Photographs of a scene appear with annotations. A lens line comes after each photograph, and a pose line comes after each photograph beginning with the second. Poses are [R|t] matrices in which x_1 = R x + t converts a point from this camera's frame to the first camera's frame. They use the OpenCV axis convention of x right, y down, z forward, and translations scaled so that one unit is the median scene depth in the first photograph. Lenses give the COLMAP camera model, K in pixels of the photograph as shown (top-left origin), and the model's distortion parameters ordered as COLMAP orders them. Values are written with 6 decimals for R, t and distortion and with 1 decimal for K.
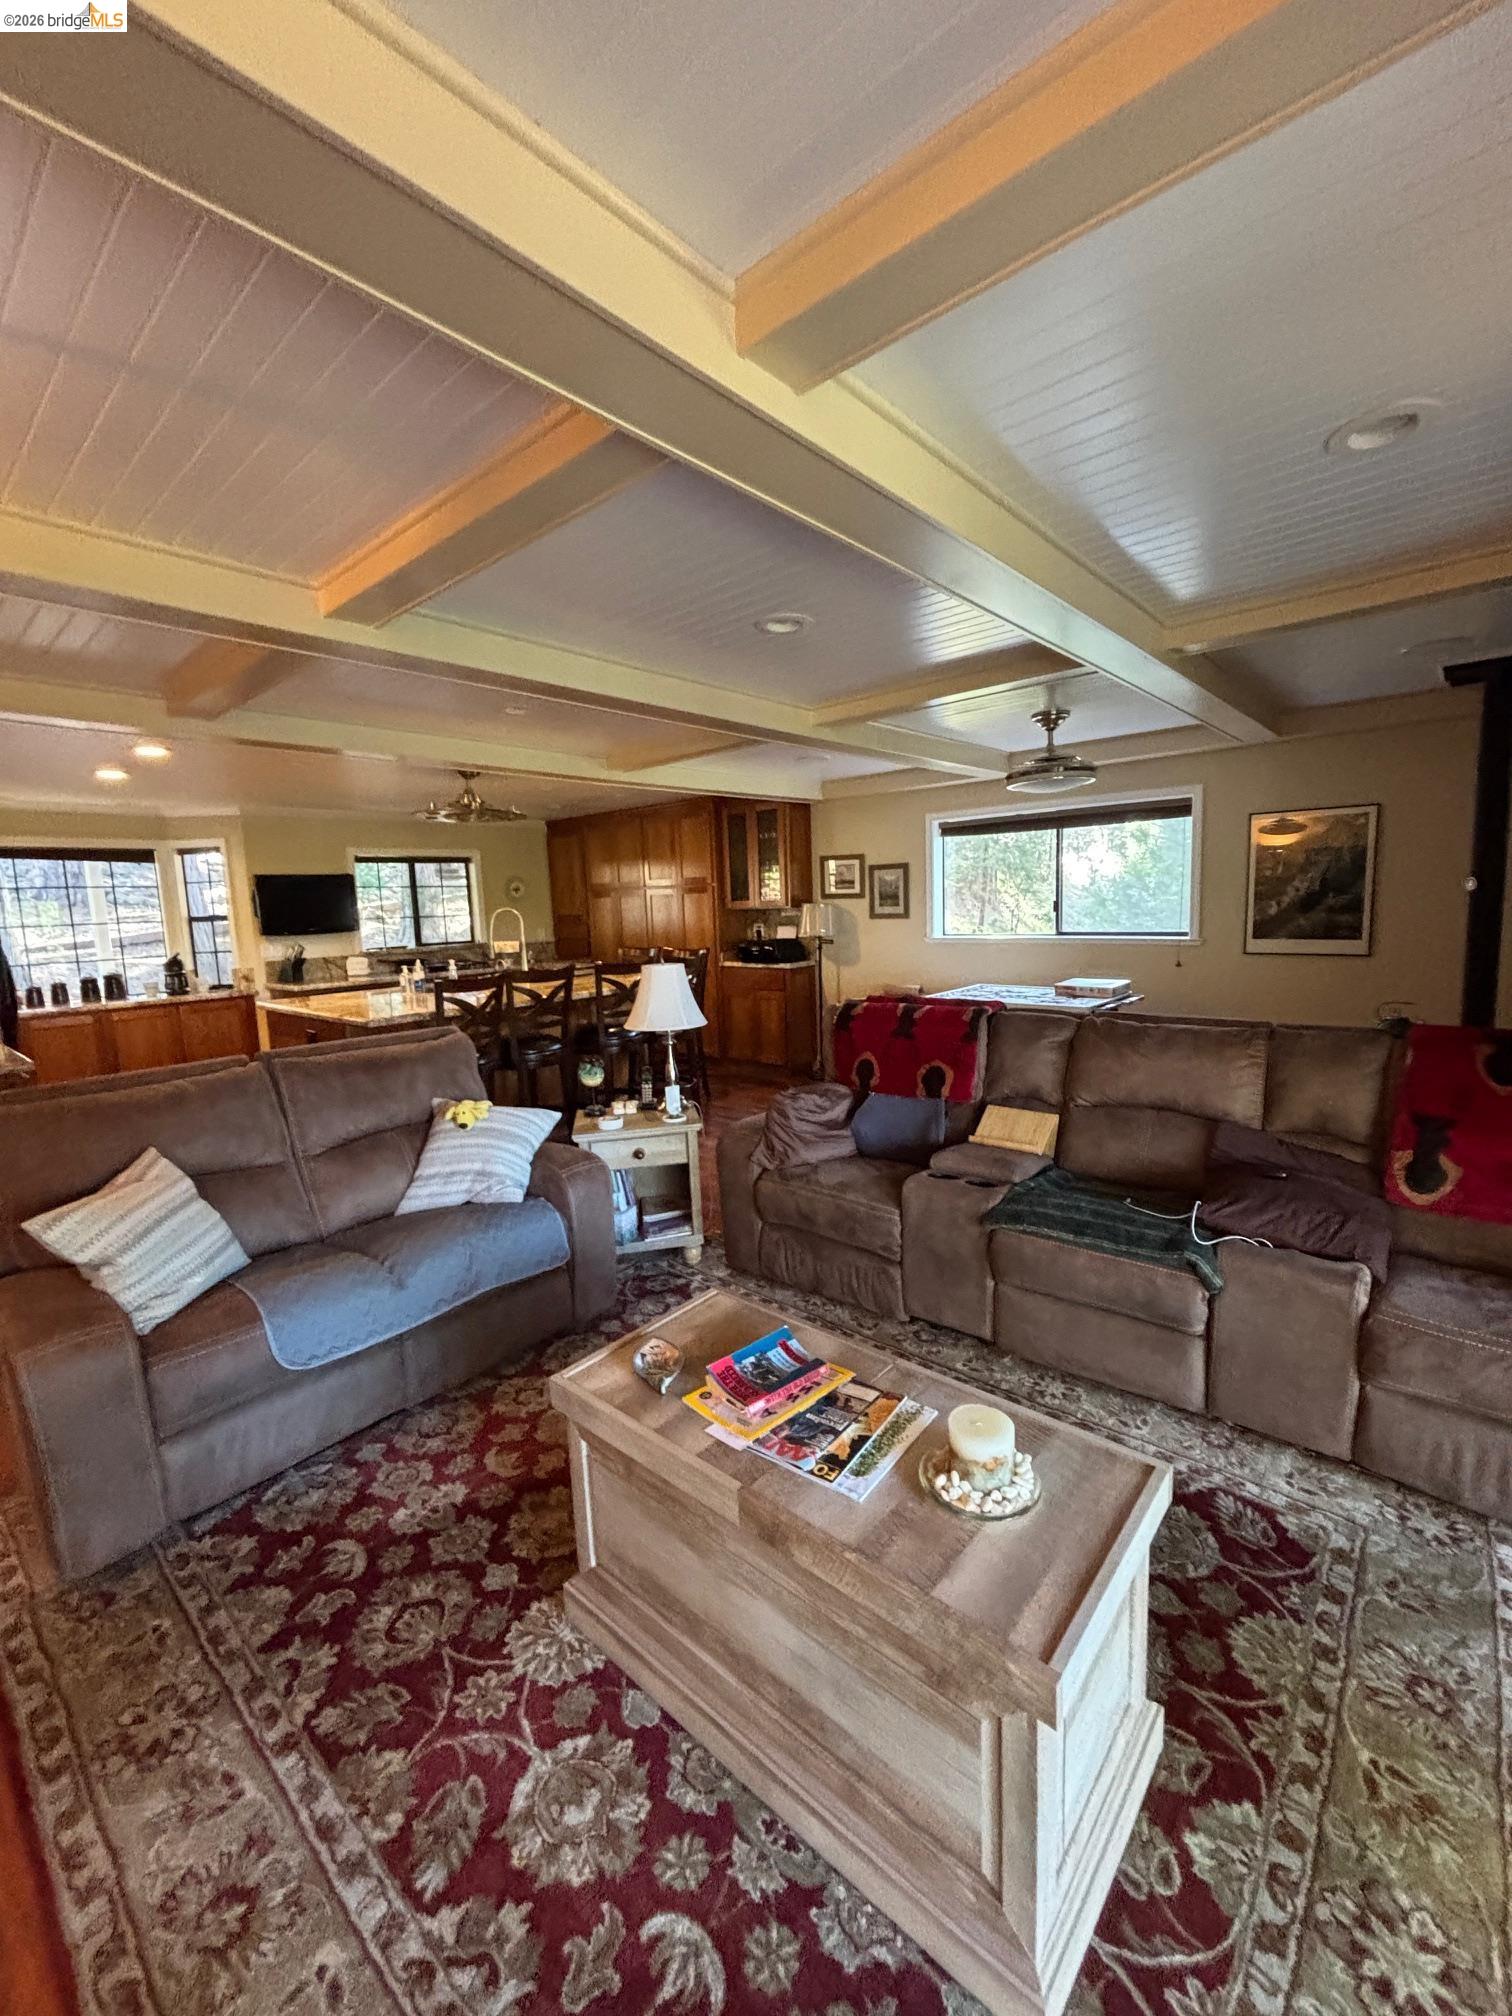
lens RADIAL K [[821.2, 0, 753.0], [0, 821.2, 1005.8], [0, 0, 1]] dist [0.017625, -0.002919]
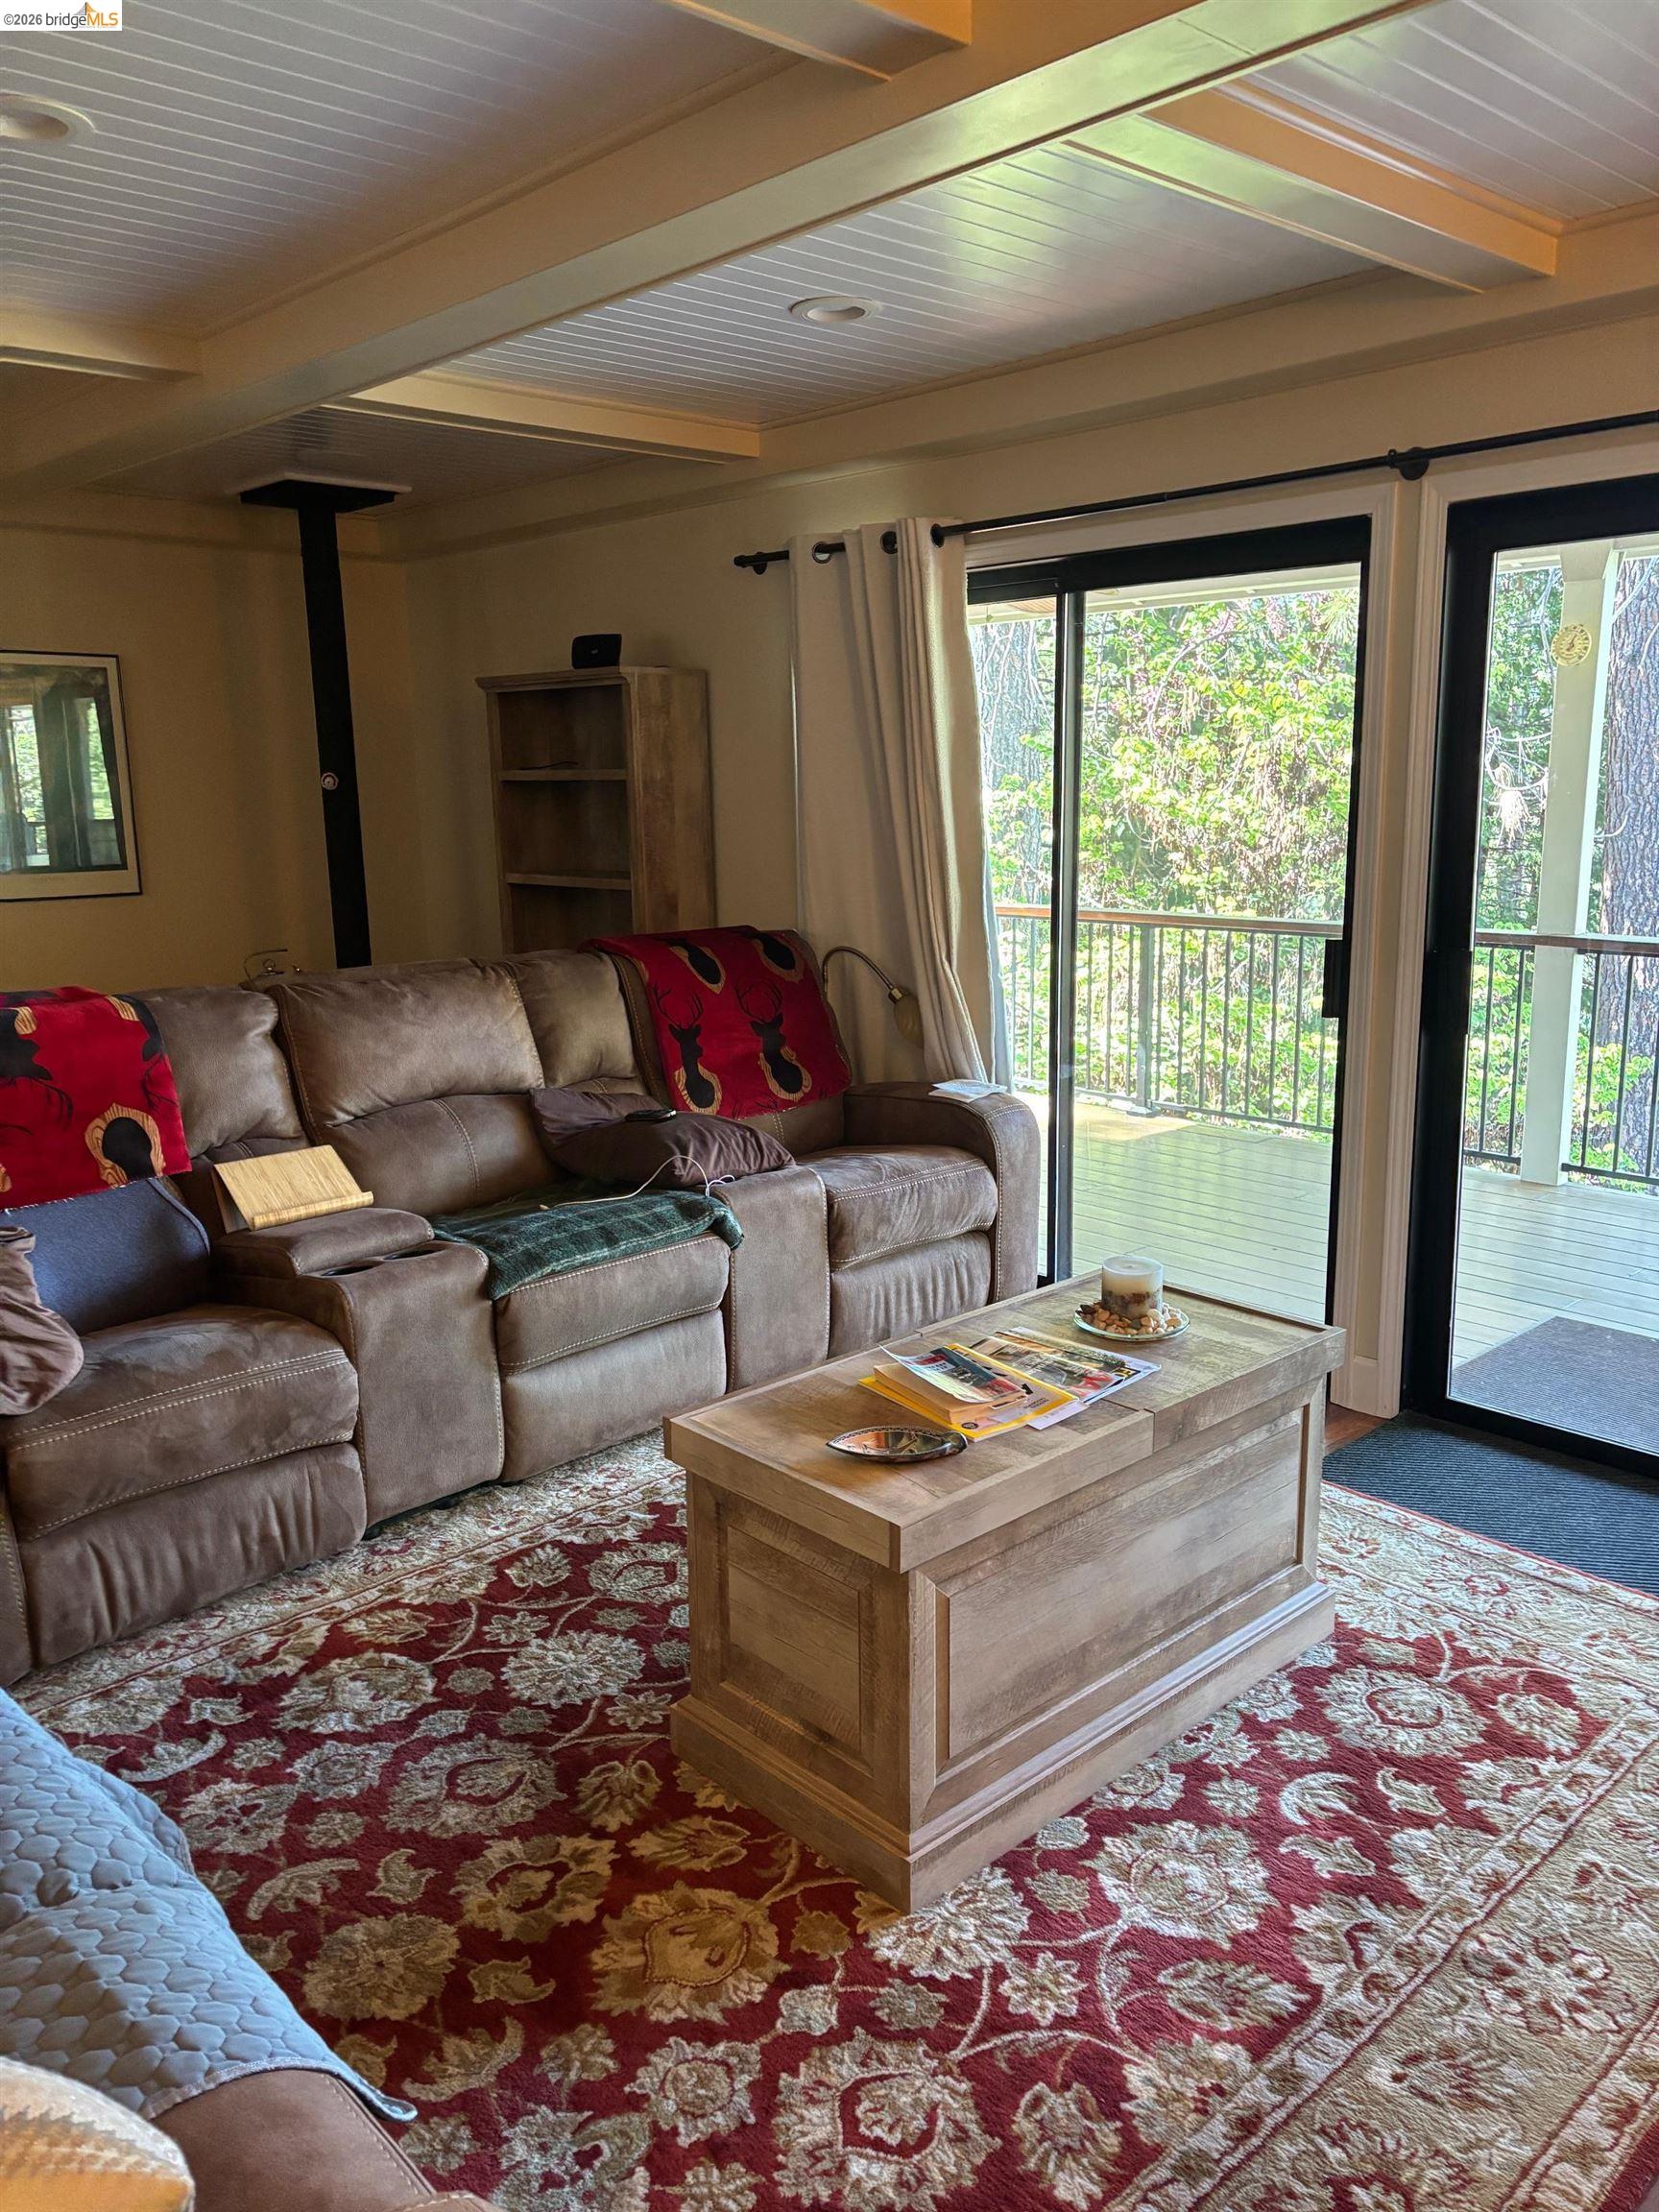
lens RADIAL K [[1664.3, 0, 846.6], [0, 1664.3, 1101.3], [0, 0, 1]] dist [0.034928, 0.006364]
pose [[0.094094, -0.164347, 0.981904, -1.678856], [0.141813, 0.978436, 0.150177, -0.060039], [-0.985411, 0.125116, 0.115371, 1.024742]]
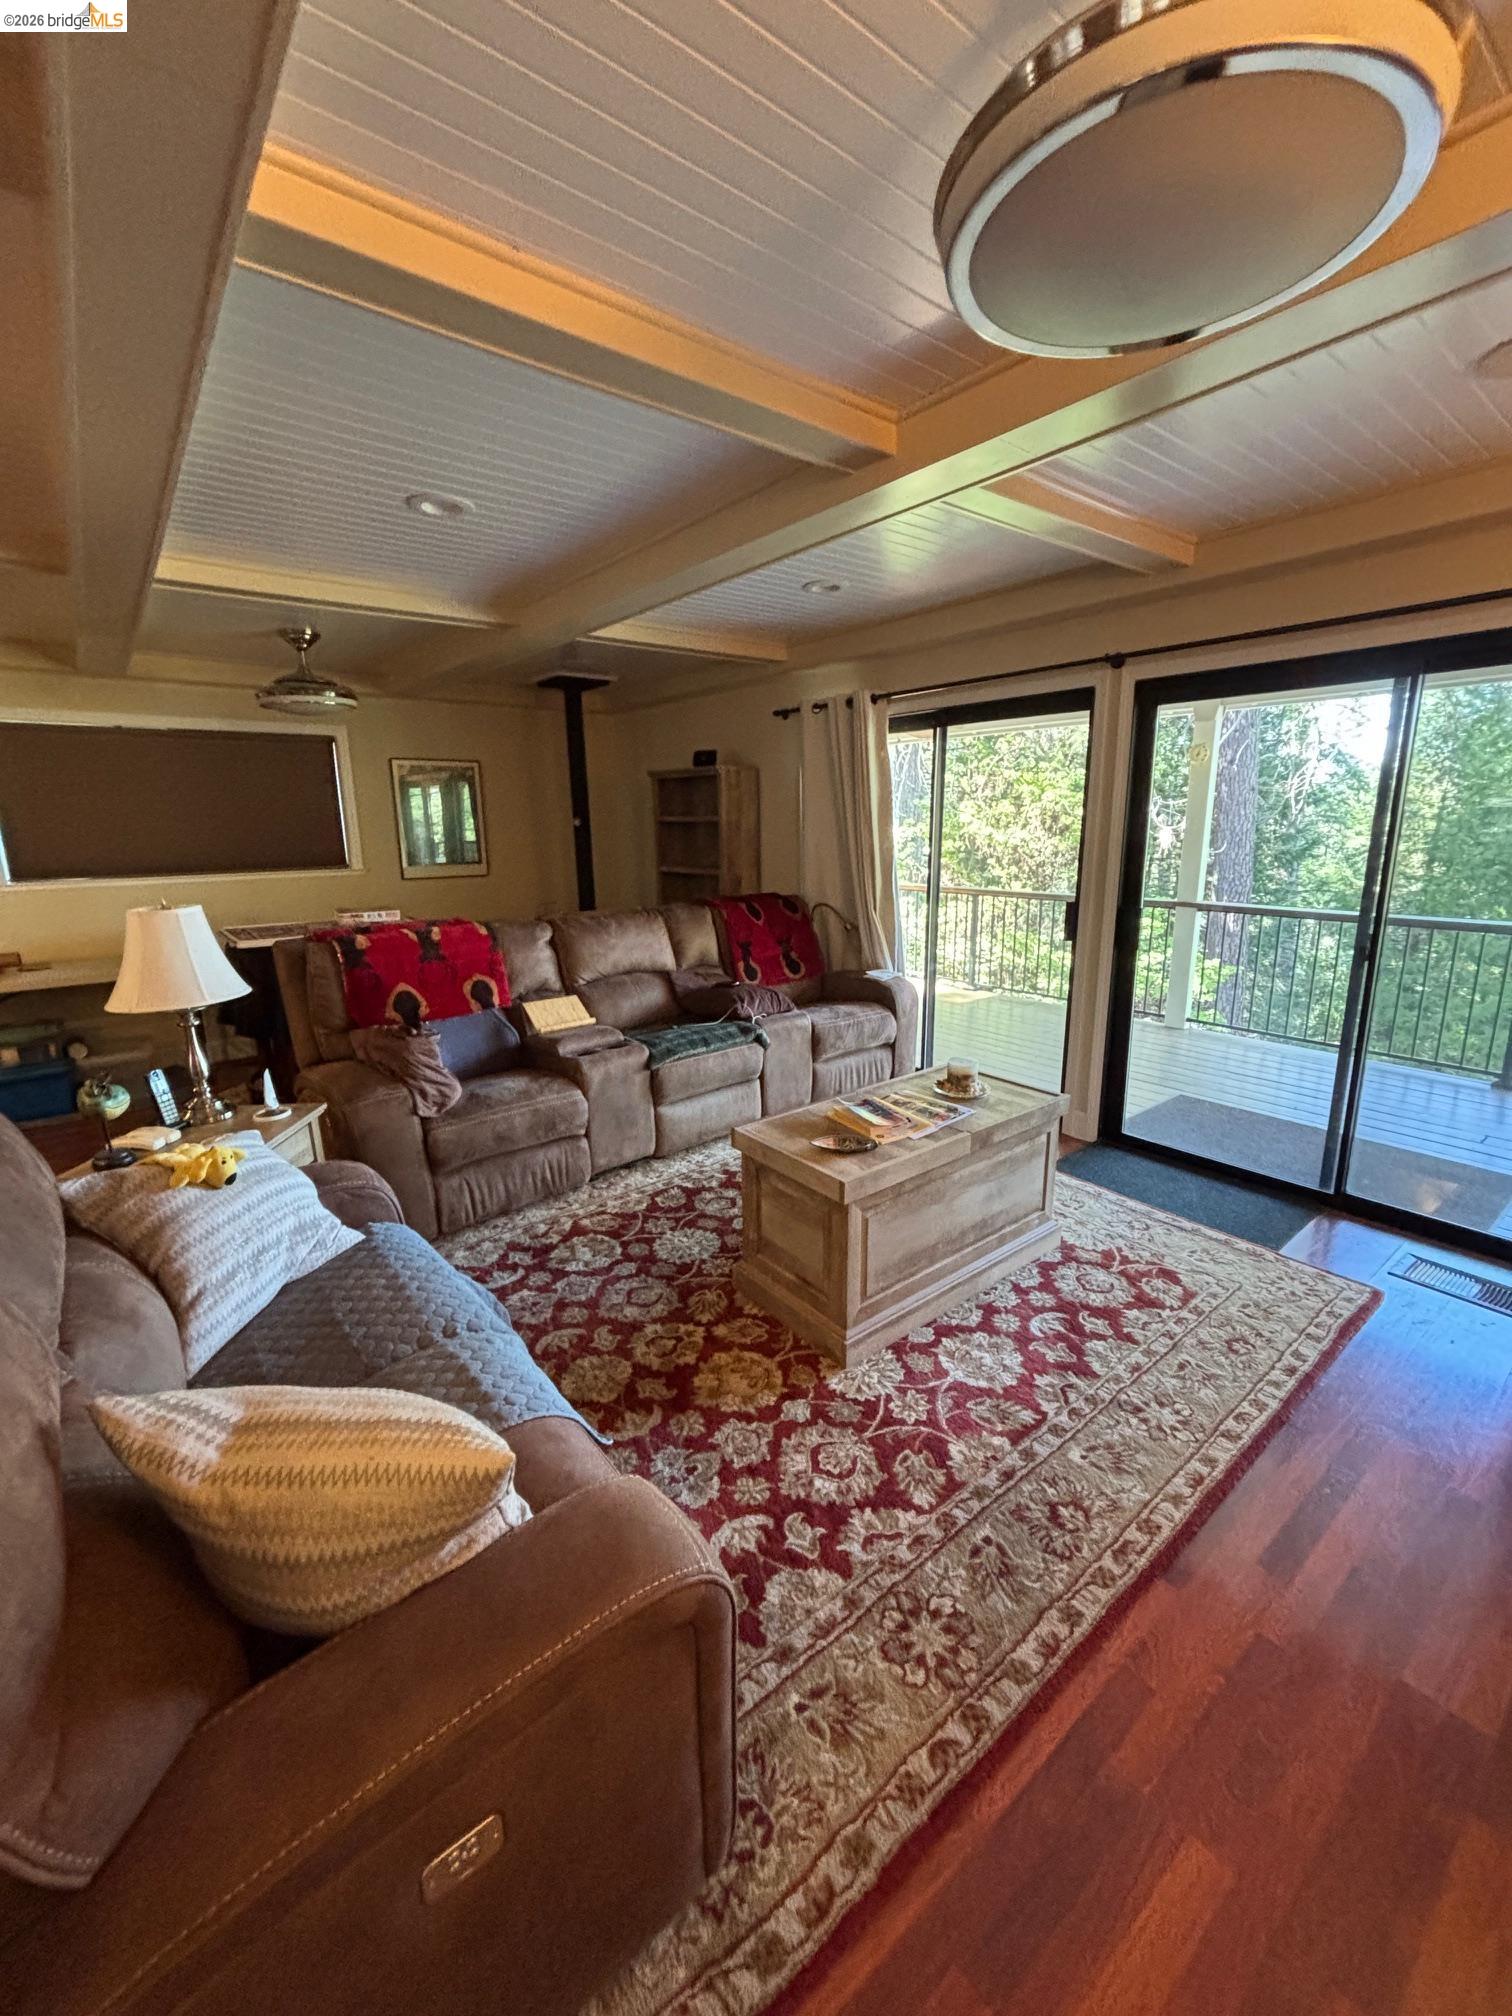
lens RADIAL K [[821.2, 0, 761.9], [0, 821.2, 1001.4], [0, 0, 1]] dist [0.017625, -0.002919]
pose [[0.169921, -0.184060, 0.968116, -1.701135], [0.135202, 0.977467, 0.162108, -0.050571], [-0.976139, 0.103346, 0.190977, 1.022694]]
